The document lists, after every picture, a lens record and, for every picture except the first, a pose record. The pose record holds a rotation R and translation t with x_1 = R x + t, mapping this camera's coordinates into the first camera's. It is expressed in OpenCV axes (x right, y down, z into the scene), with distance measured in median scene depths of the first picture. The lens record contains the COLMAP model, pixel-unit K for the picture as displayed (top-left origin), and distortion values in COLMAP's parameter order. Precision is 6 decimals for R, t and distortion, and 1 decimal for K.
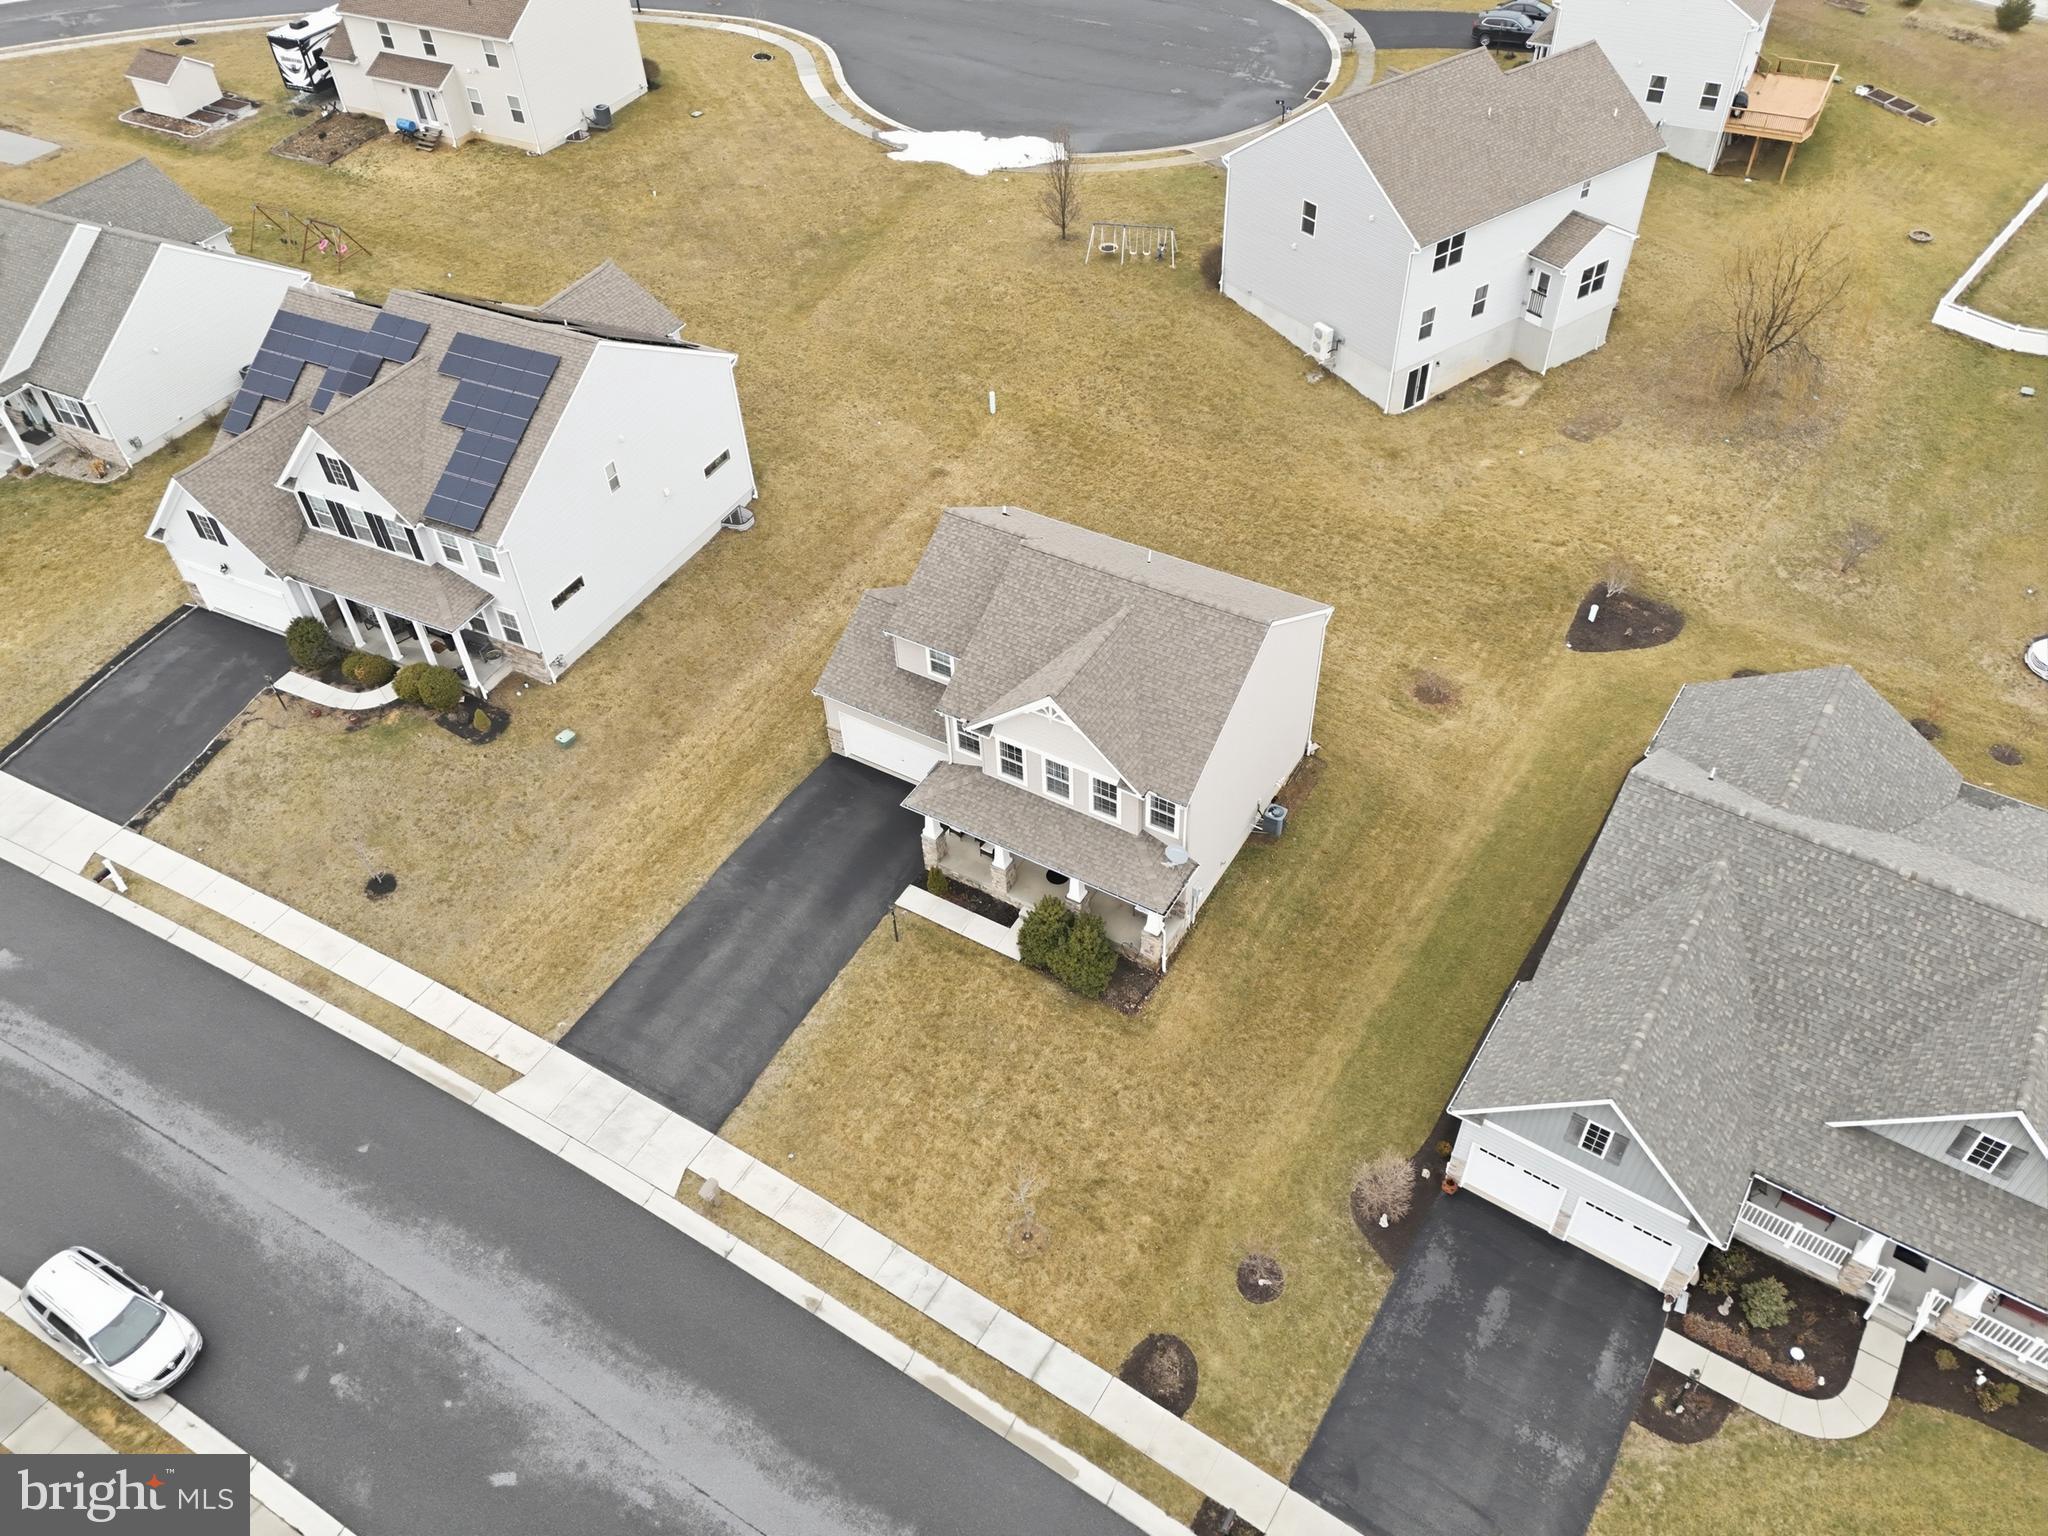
lens RADIAL K [[1508.8, 0, 1023.2], [0, 1508.8, 755.7], [0, 0, 1]] dist [0.094881, -0.093772]
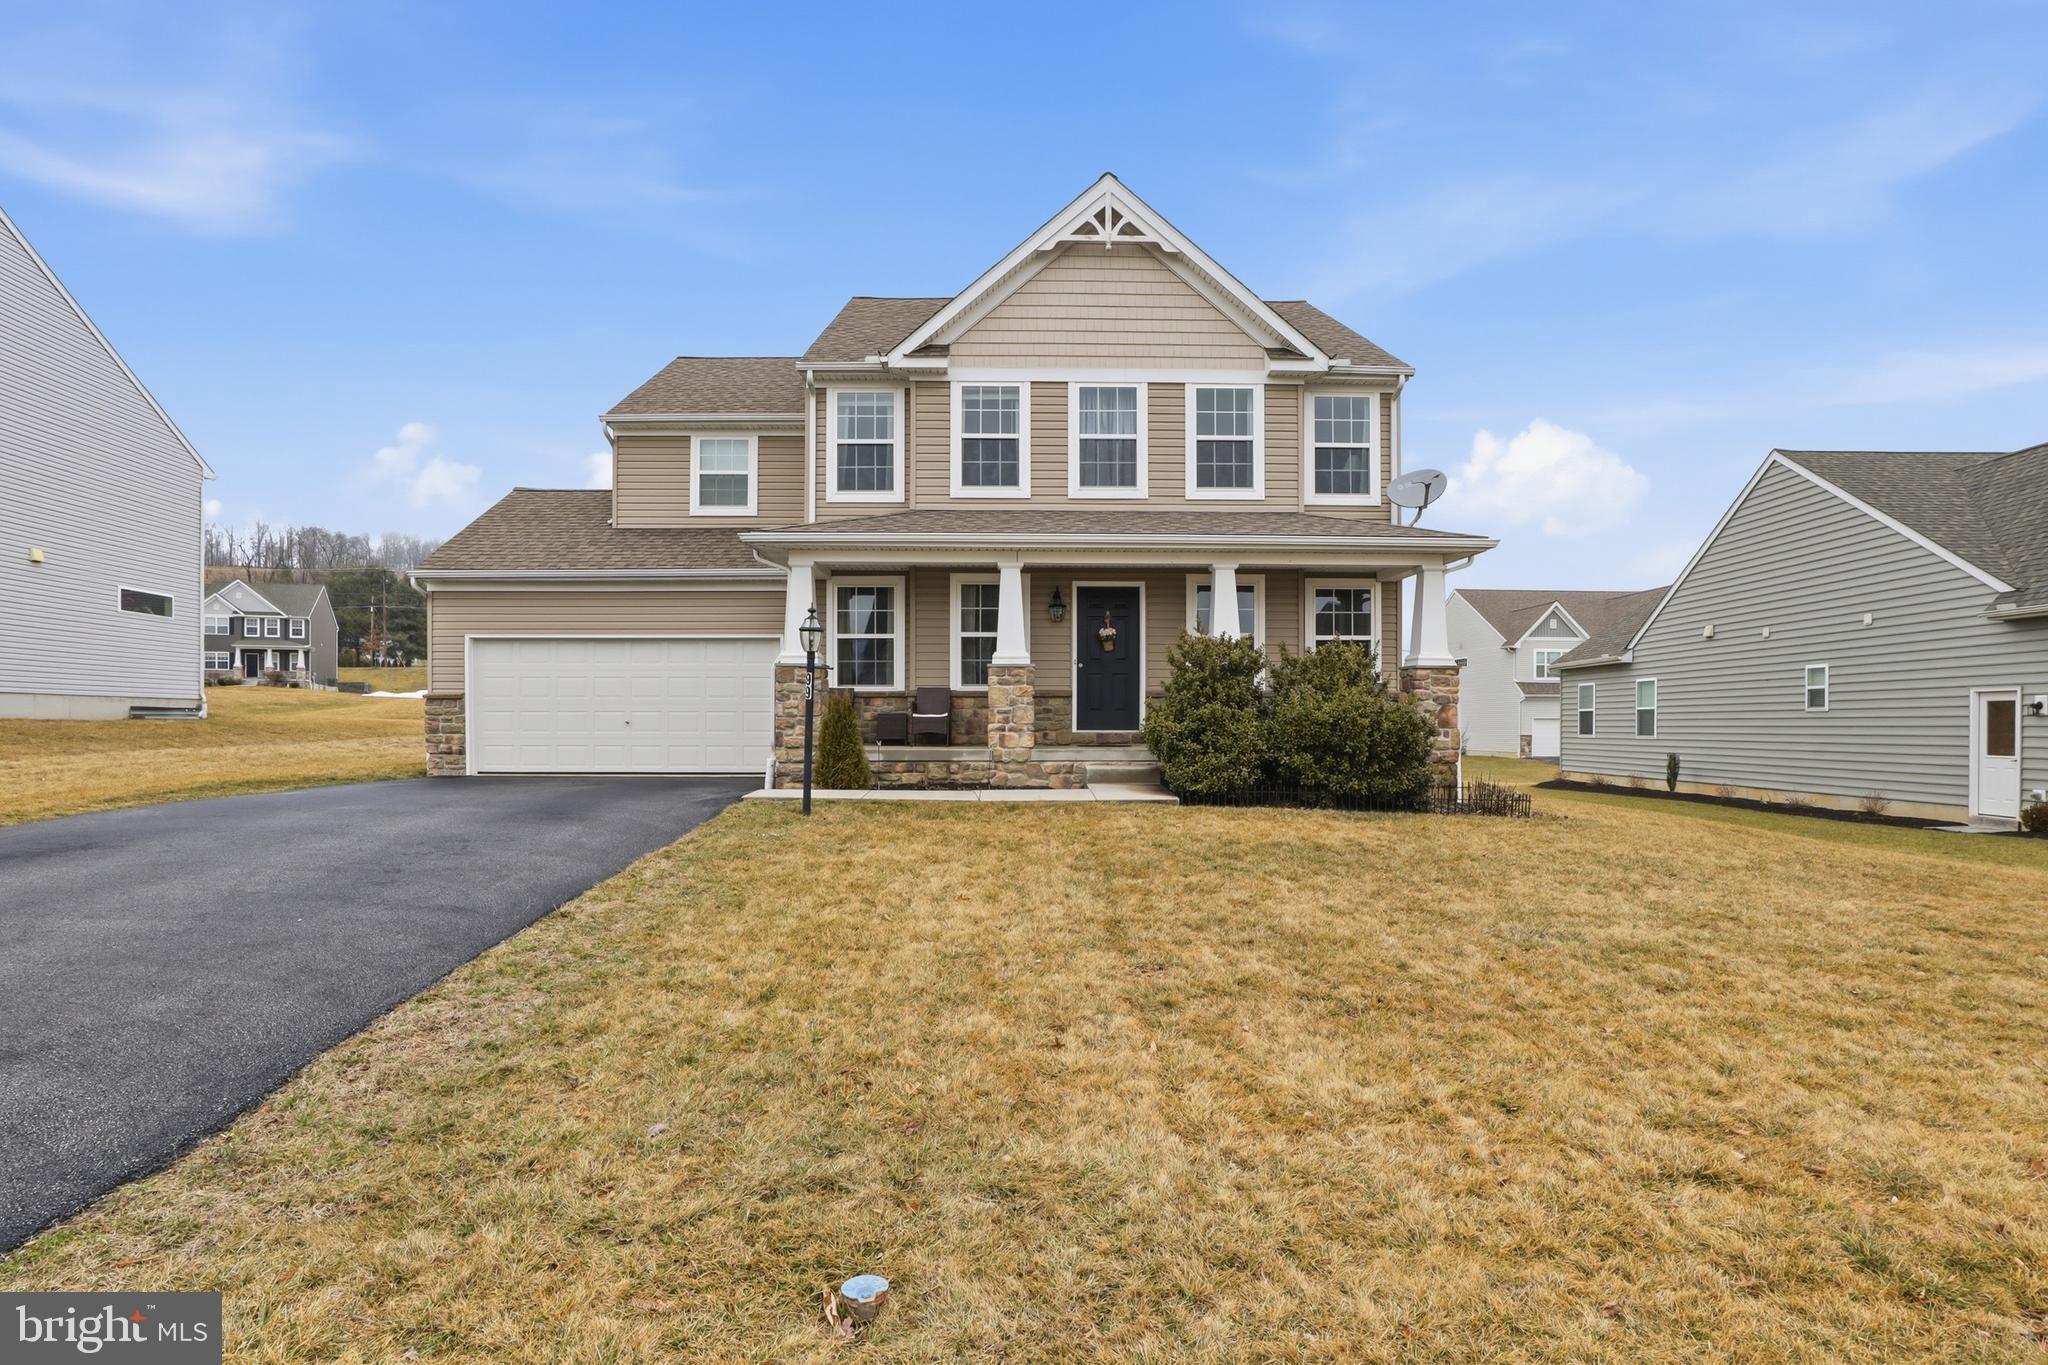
lens RADIAL K [[1048.3, 0, 1019.9], [0, 1048.3, 739.5], [0, 0, 1]] dist [-0.043625, 0.011325]
pose [[0.846053, 0.023815, 0.532567, -0.171960], [0.348204, 0.731769, -0.585891, 0.268536], [-0.403669, 0.681137, 0.610823, 0.904638]]
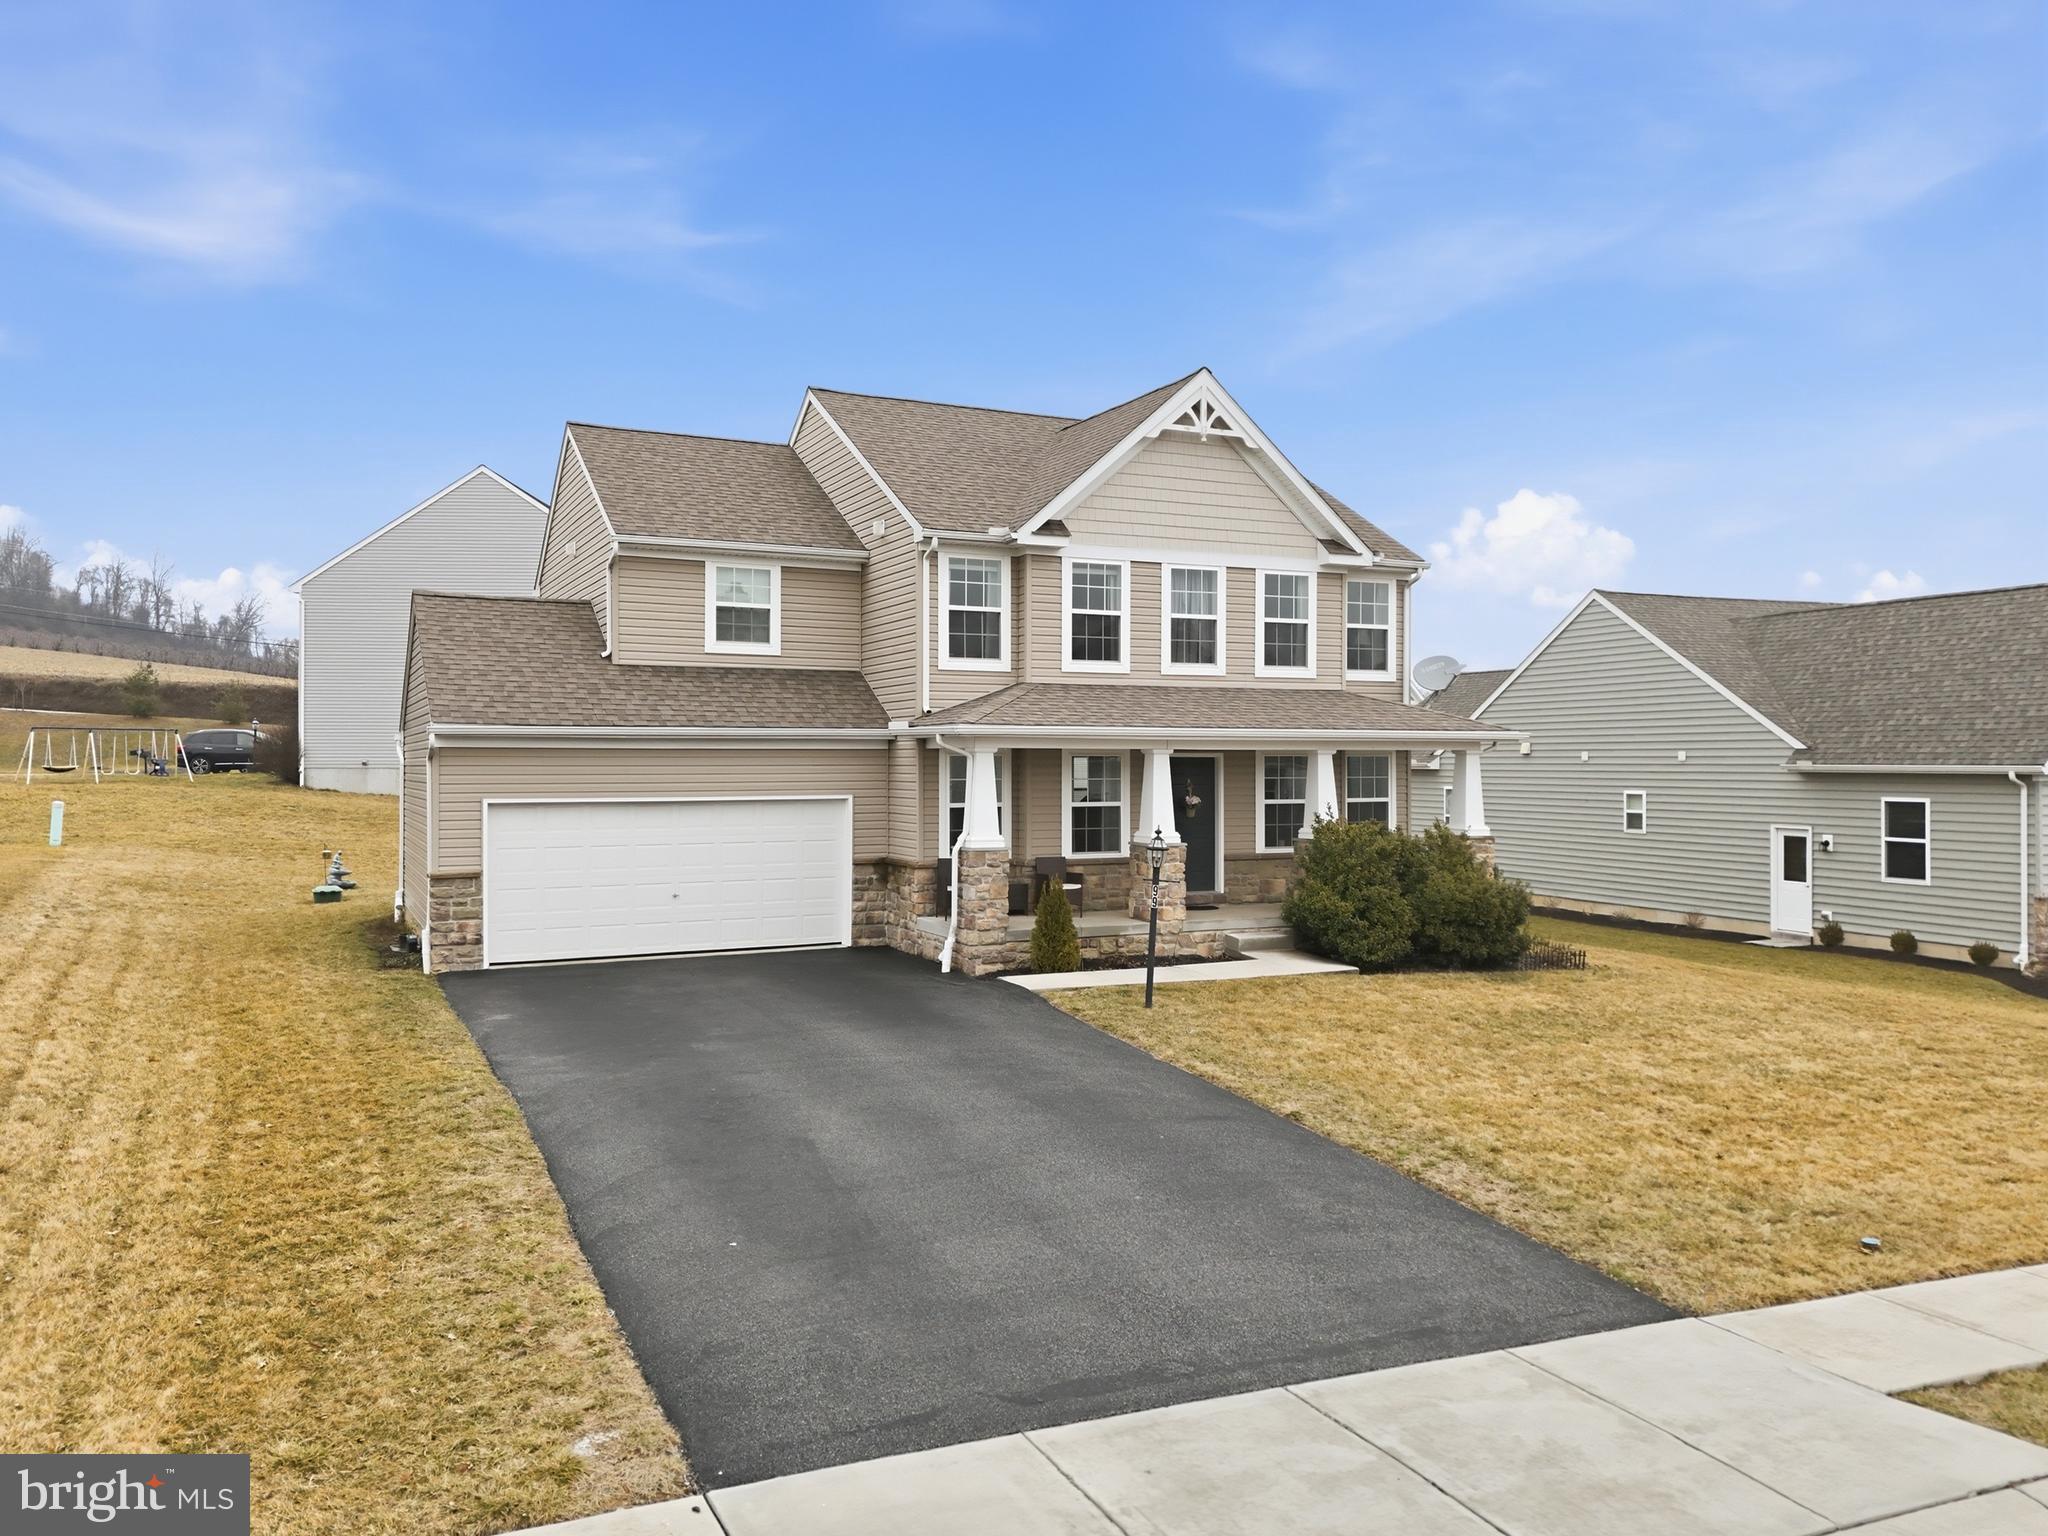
lens RADIAL K [[1508.8, 0, 1033.7], [0, 1508.8, 770.8], [0, 0, 1]] dist [0.094881, -0.093772]
pose [[0.546994, 0.024977, 0.836764, -0.426006], [0.565132, 0.726401, -0.391110, 0.220687], [-0.617595, 0.686817, 0.383222, 0.904377]]
